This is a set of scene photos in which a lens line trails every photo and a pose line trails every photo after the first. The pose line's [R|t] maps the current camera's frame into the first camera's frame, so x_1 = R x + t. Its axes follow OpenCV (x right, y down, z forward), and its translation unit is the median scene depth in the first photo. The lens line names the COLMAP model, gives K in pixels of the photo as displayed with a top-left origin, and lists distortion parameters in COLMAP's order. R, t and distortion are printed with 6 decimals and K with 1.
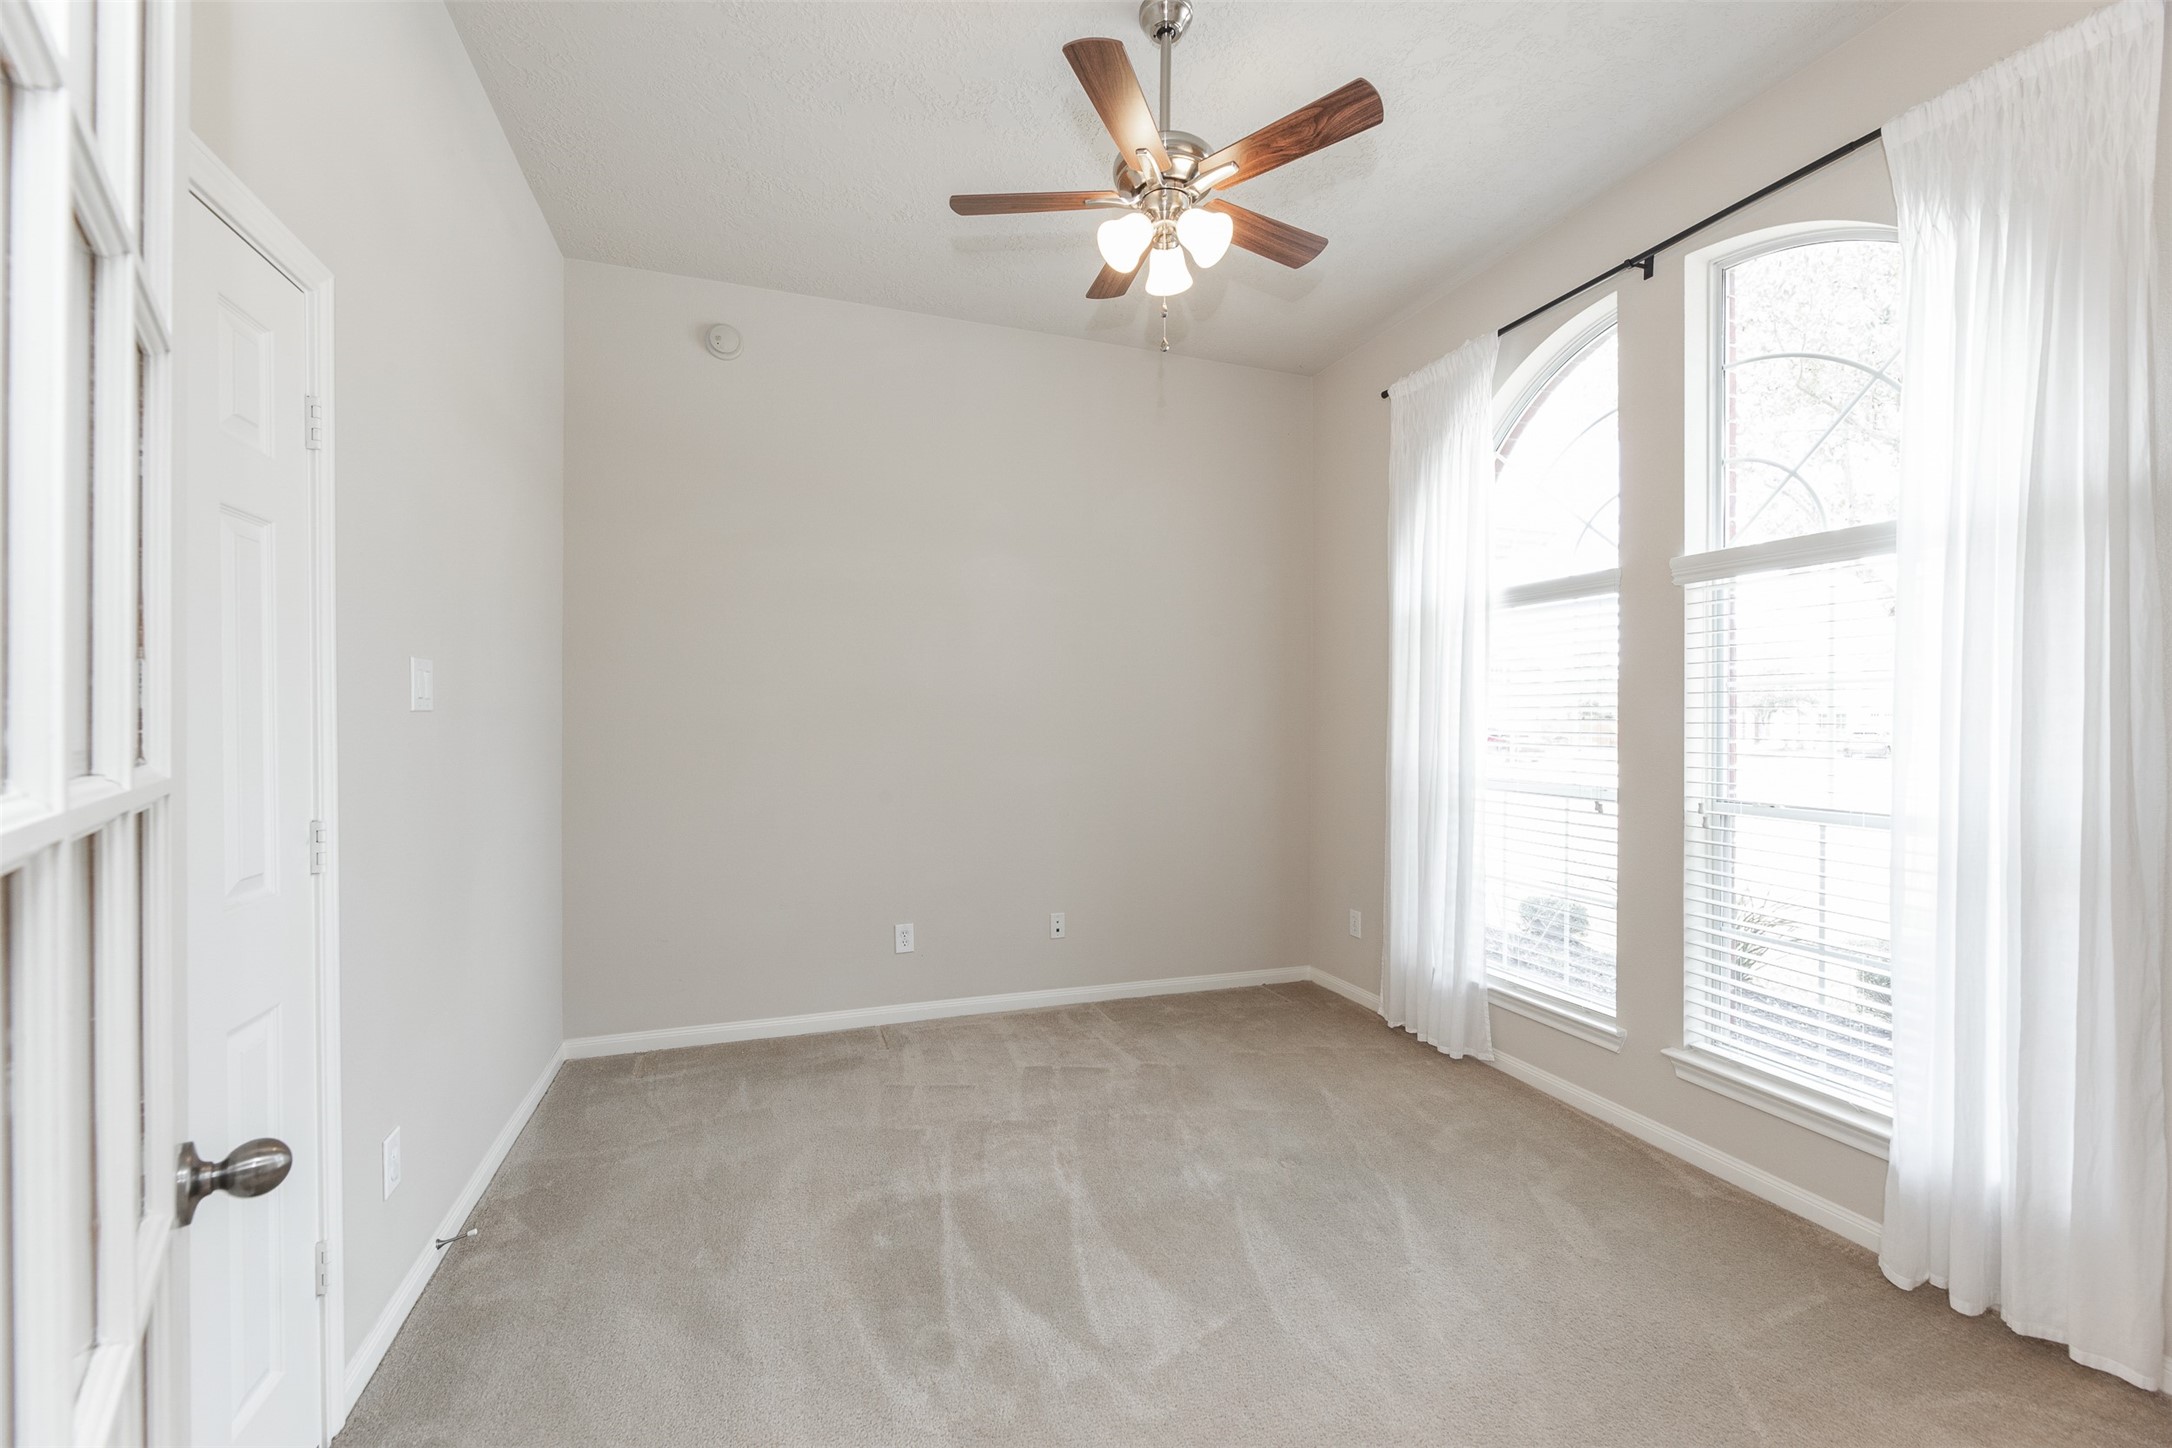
lens RADIAL K [[877.6, 0, 1093.4], [0, 877.6, 723.3], [0, 0, 1]] dist [0.000996, 0.001381]
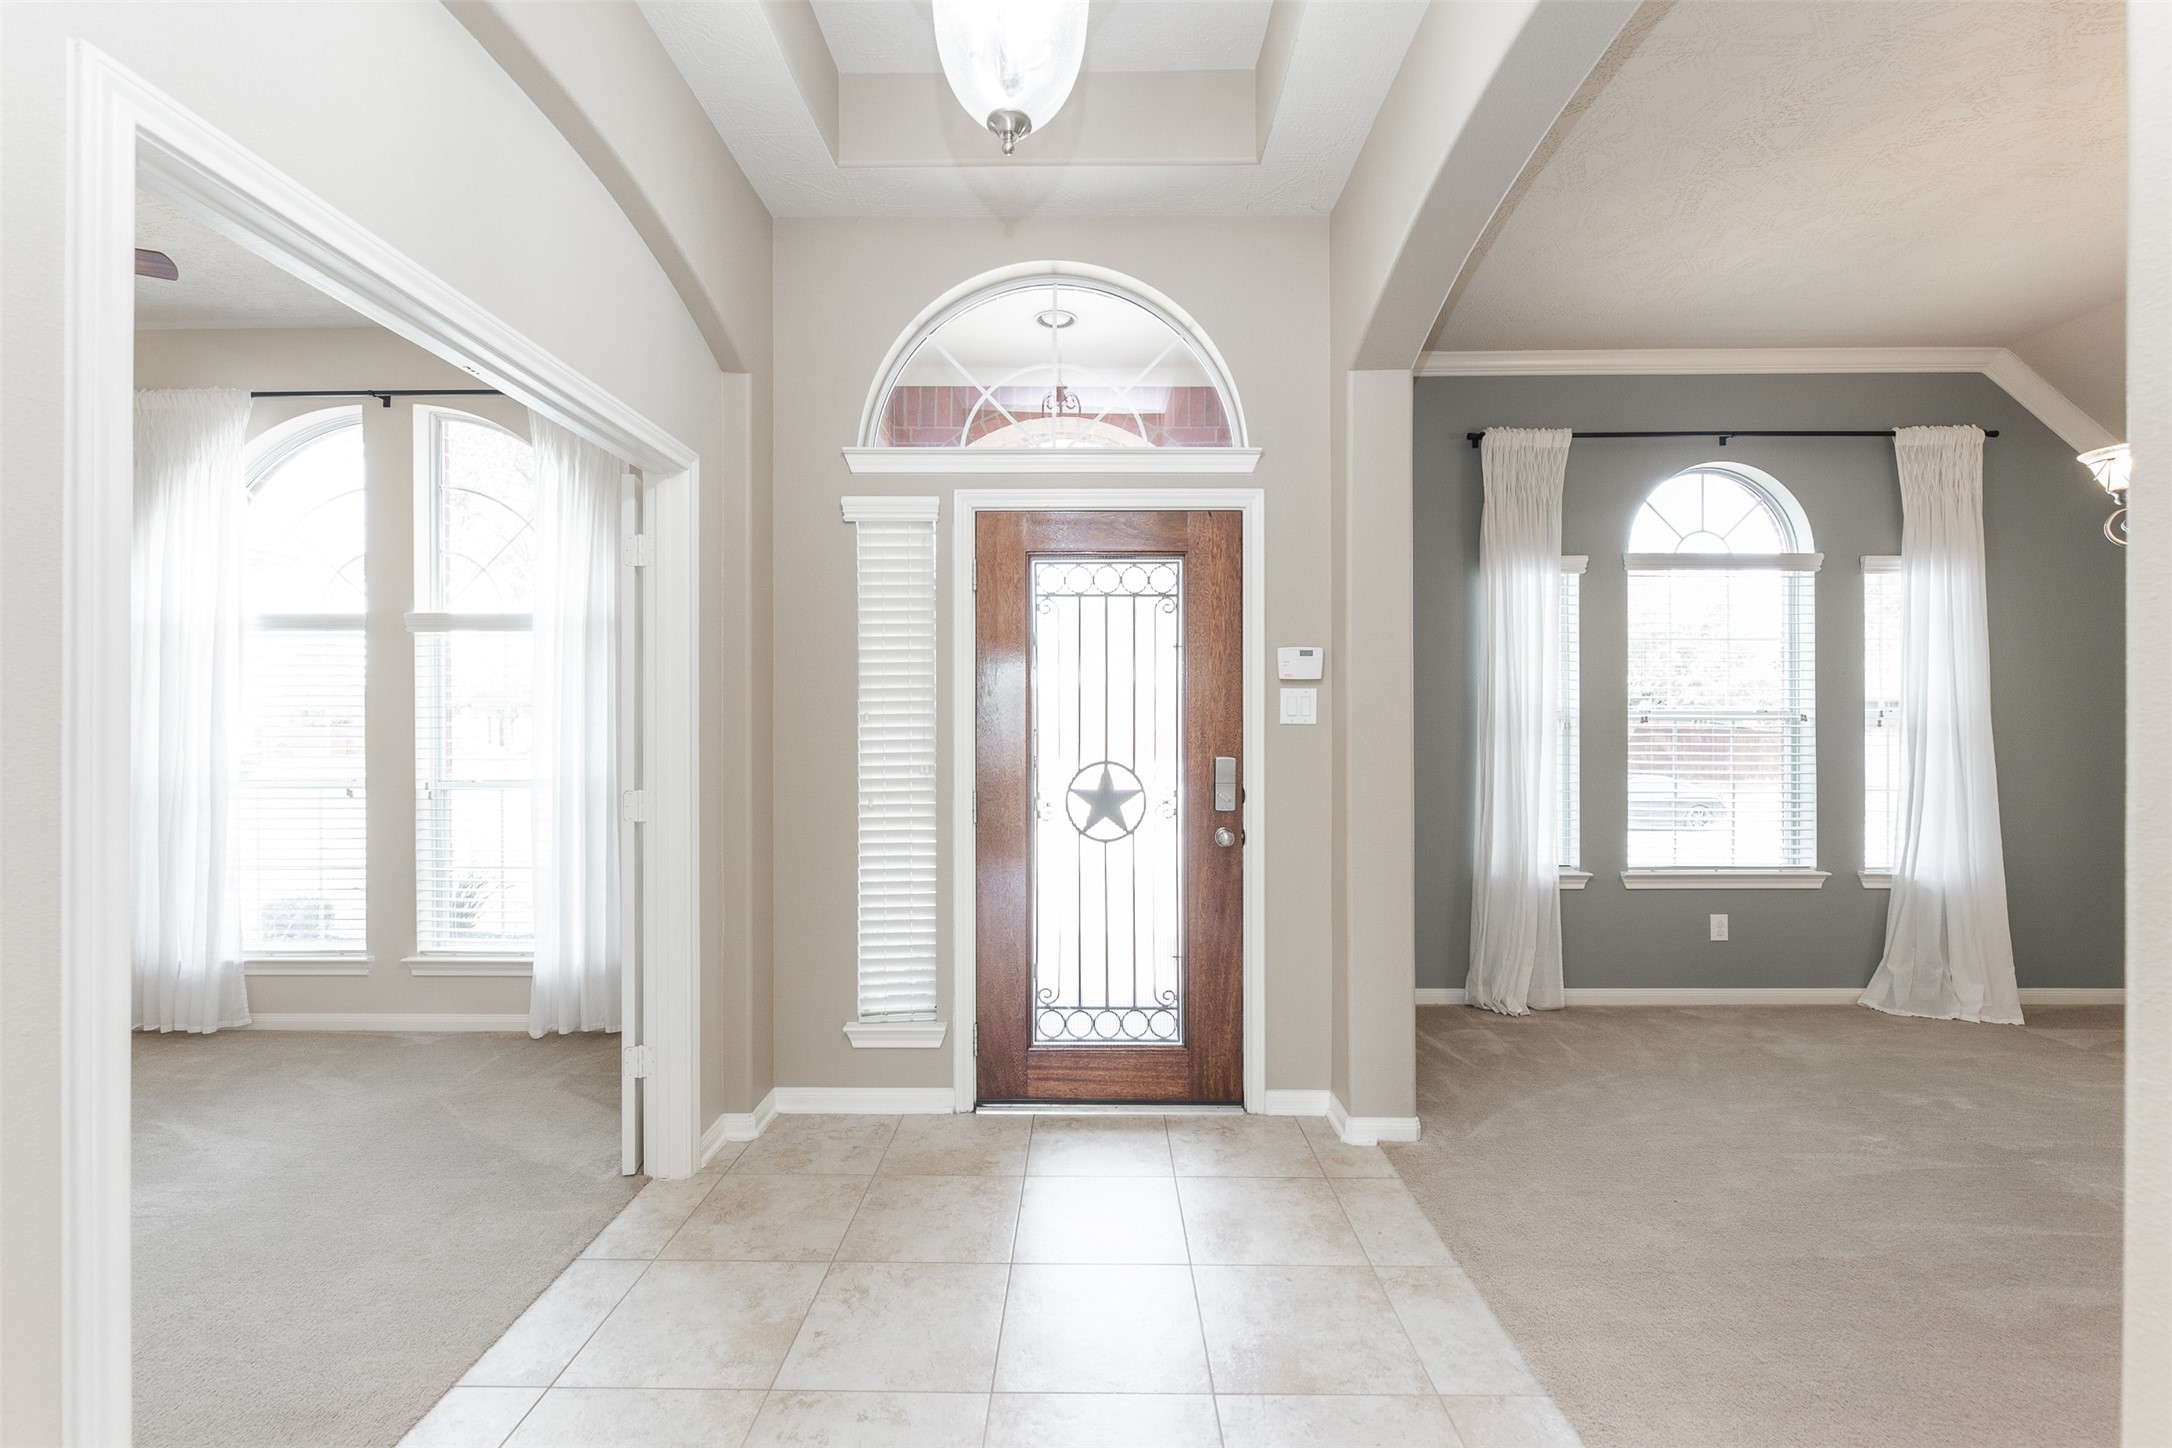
lens RADIAL K [[935.8, 0, 1083.0], [0, 935.8, 724.3], [0, 0, 1]] dist [-0.005216, 0.000980]
pose [[0.362060, -0.003725, 0.932147, -0.347893], [0.007277, 0.999973, 0.001169, -0.000242], [-0.932126, 0.006360, 0.362077, -0.559331]]
